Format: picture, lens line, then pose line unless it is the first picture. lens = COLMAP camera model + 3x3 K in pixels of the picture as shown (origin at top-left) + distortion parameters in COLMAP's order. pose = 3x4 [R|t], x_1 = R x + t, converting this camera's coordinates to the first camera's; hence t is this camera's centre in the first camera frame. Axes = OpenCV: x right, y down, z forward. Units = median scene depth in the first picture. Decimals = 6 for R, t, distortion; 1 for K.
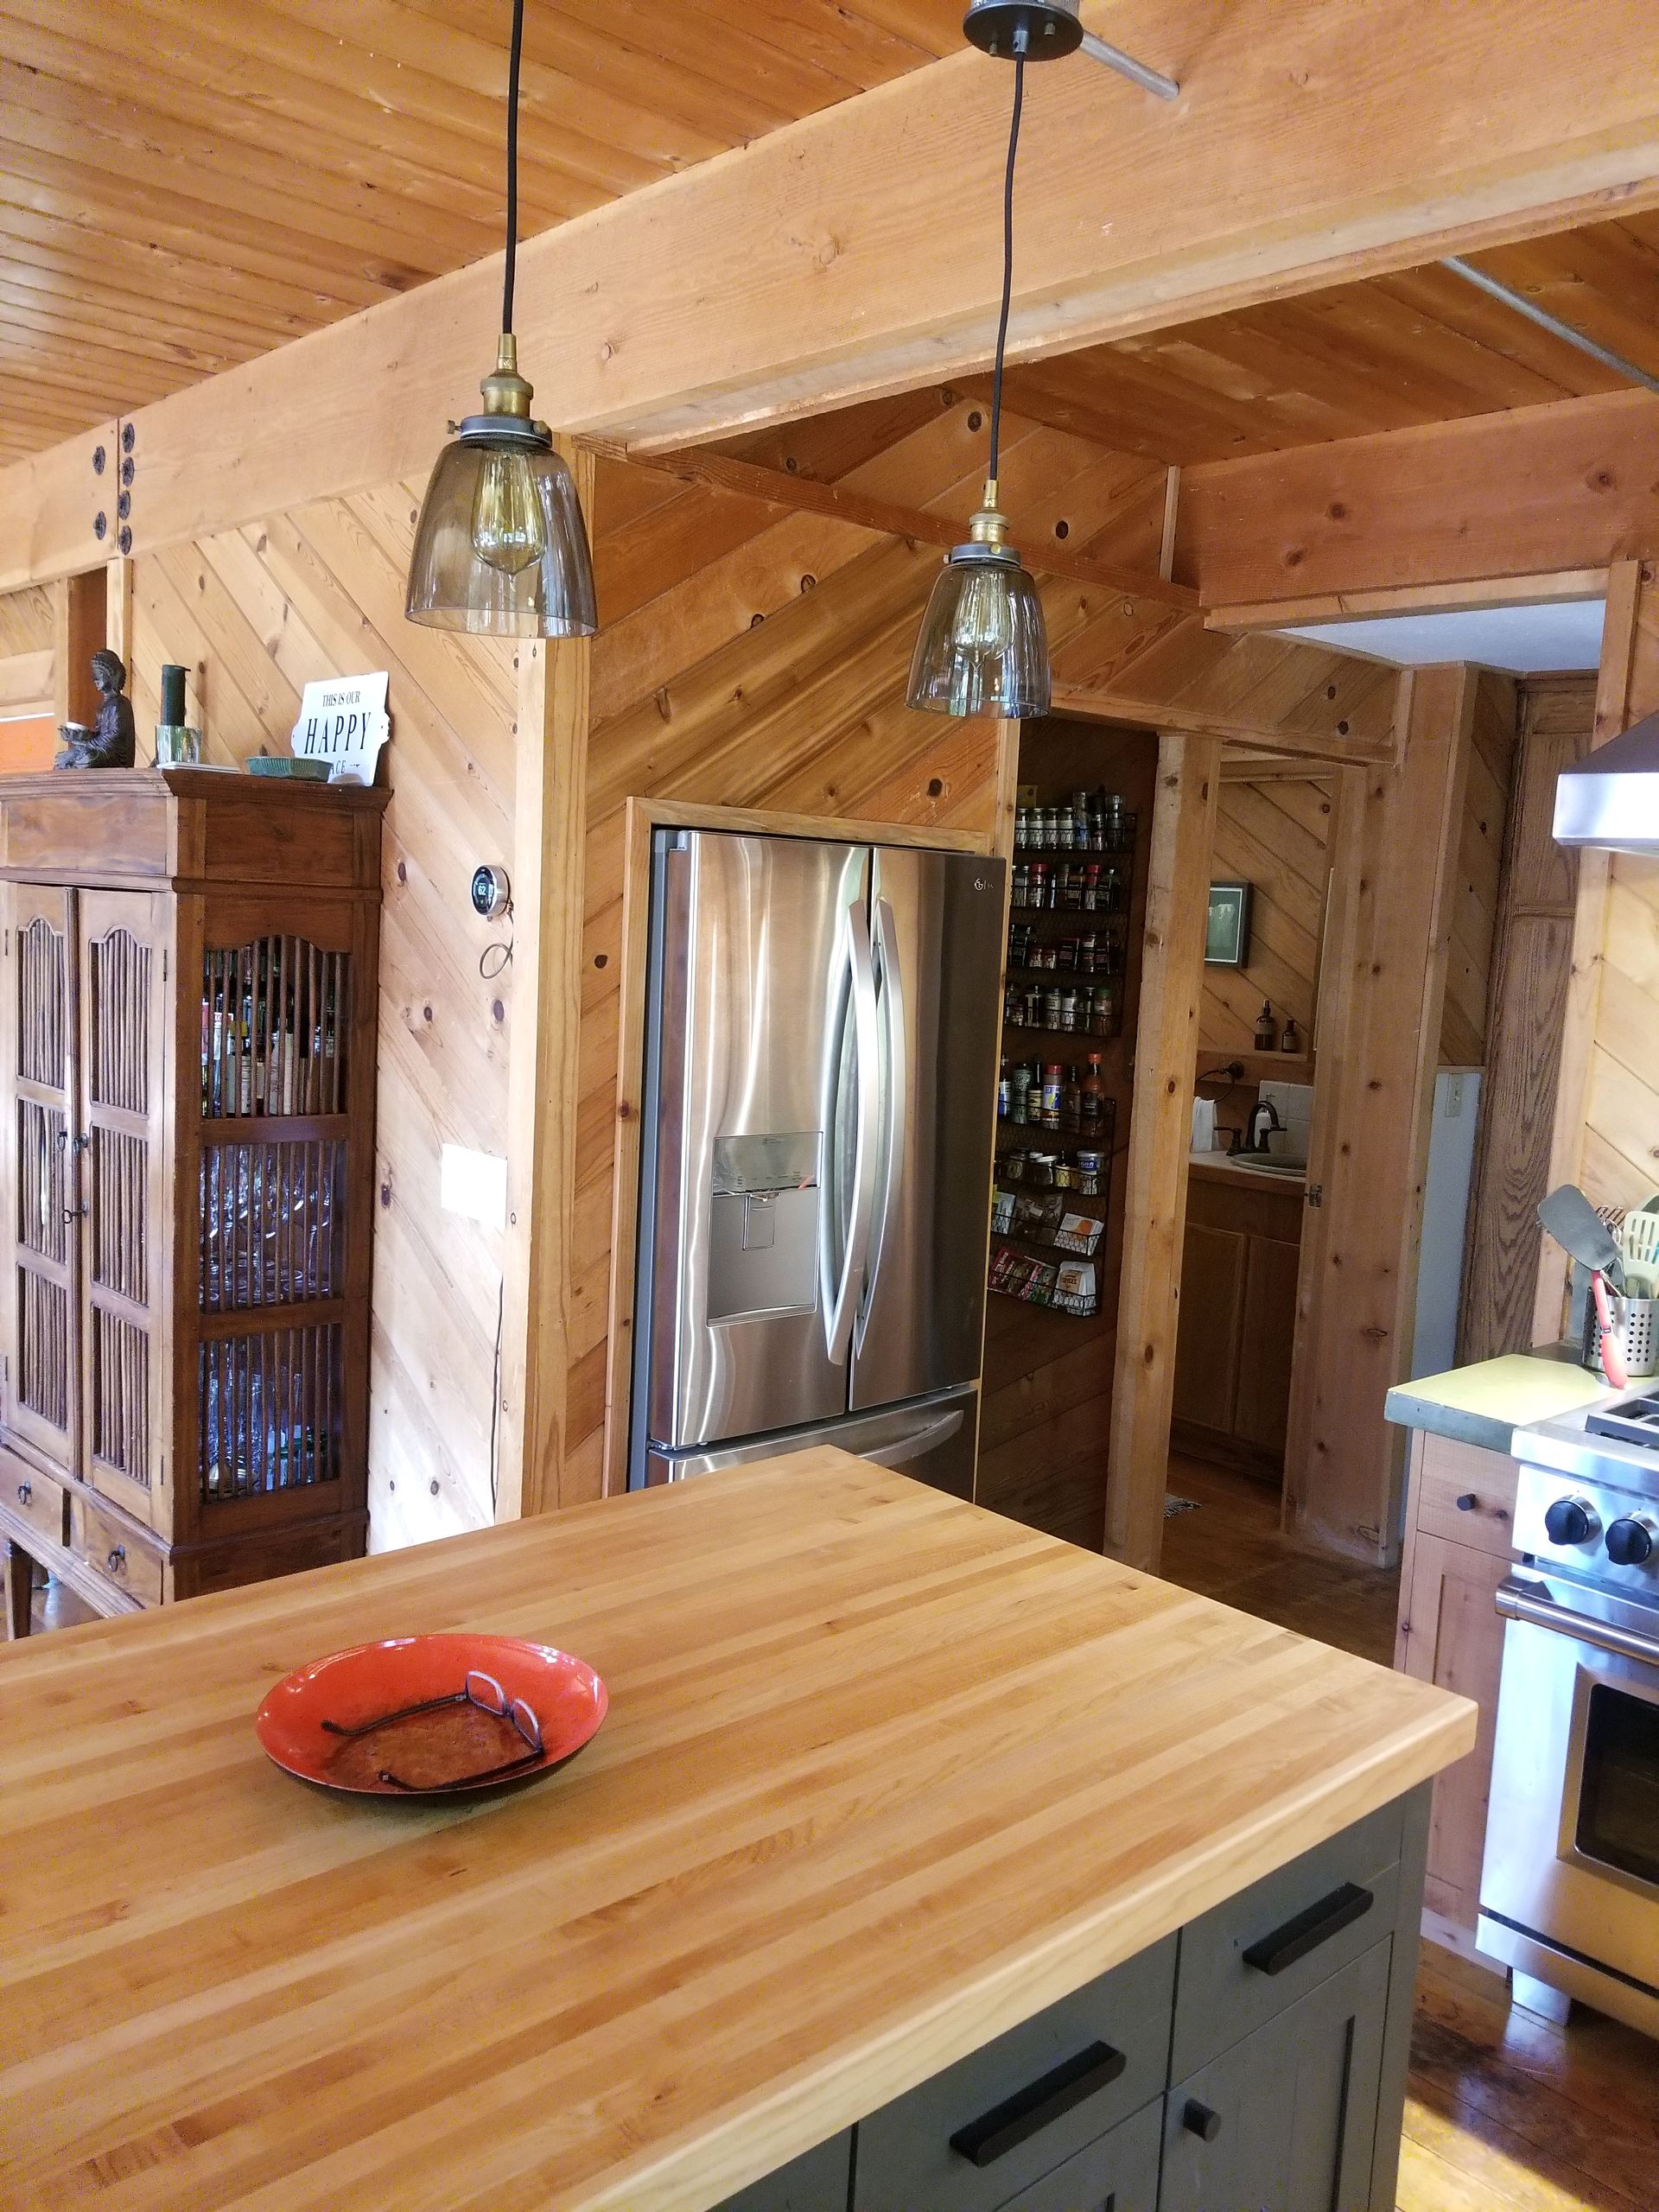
lens RADIAL K [[1767.5, 0, 808.4], [0, 1767.5, 1166.3], [0, 0, 1]] dist [0.030437, -0.046971]
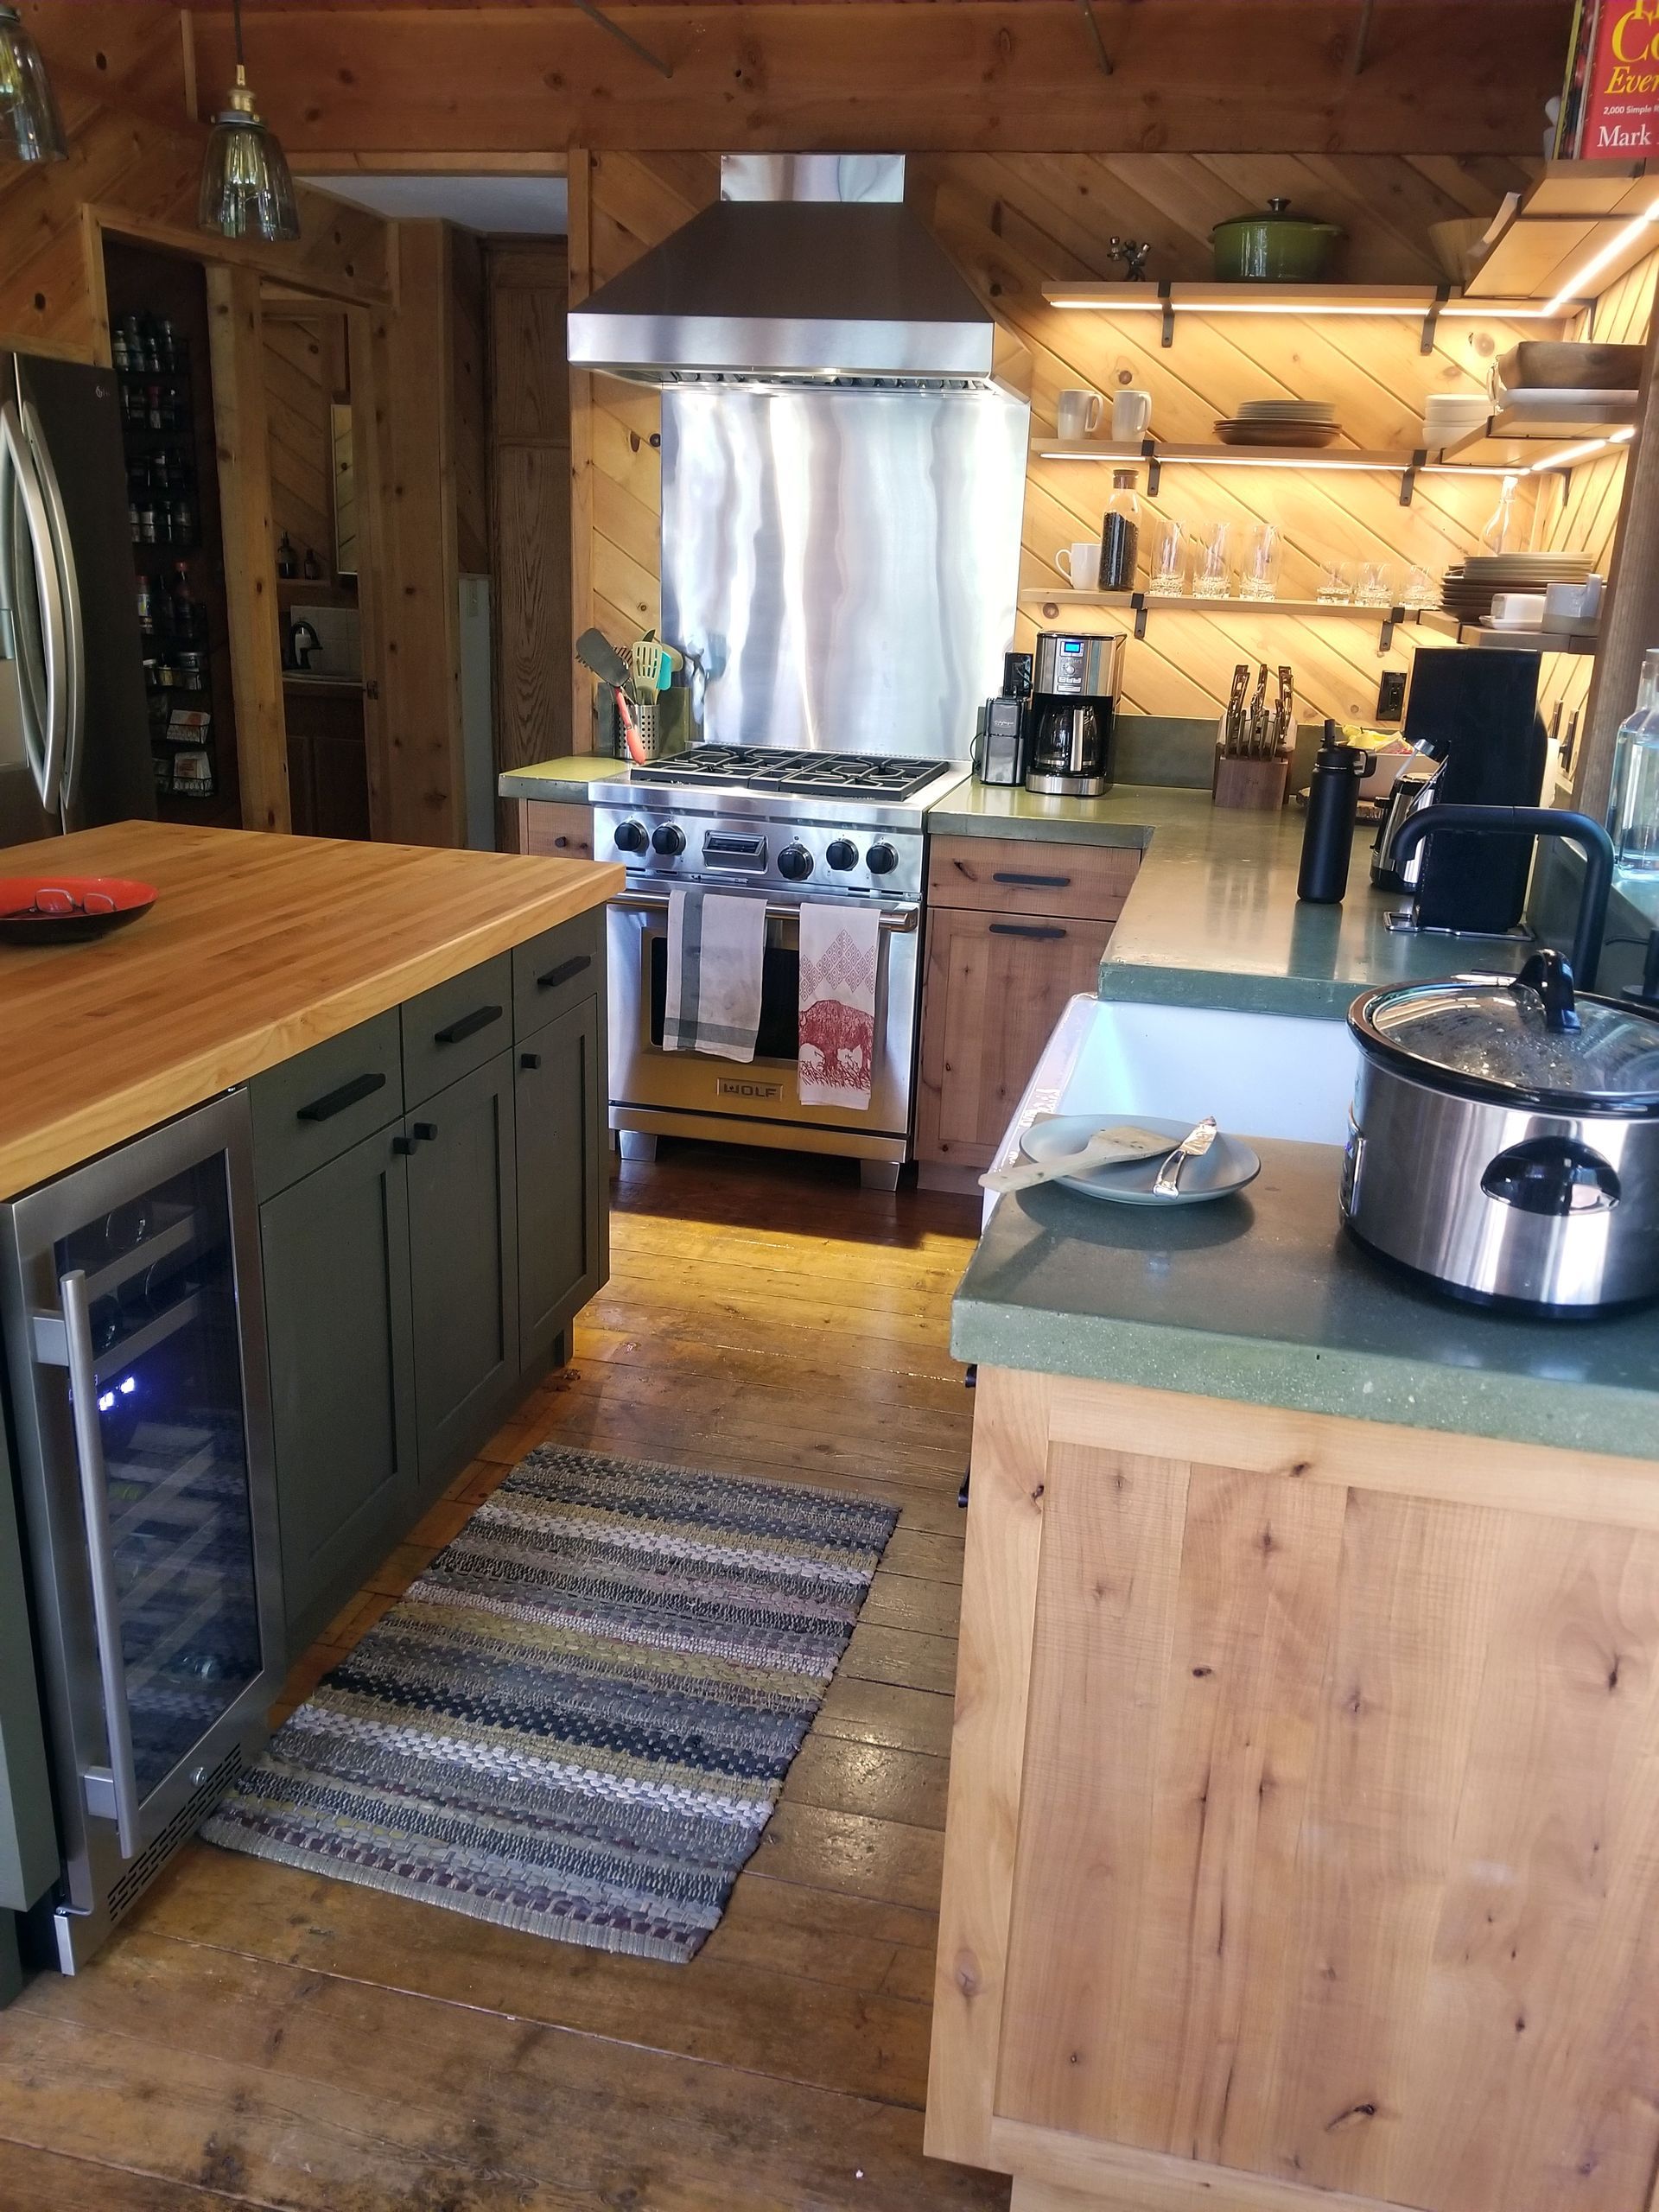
lens RADIAL K [[1767.5, 0, 826.6], [0, 1767.5, 1103.3], [0, 0, 1]] dist [0.030437, -0.046971]
pose [[0.831549, -0.179912, 0.525508, -0.155778], [0.076141, 0.974080, 0.213003, 0.063849], [-0.550208, -0.137110, 0.823694, -0.218898]]
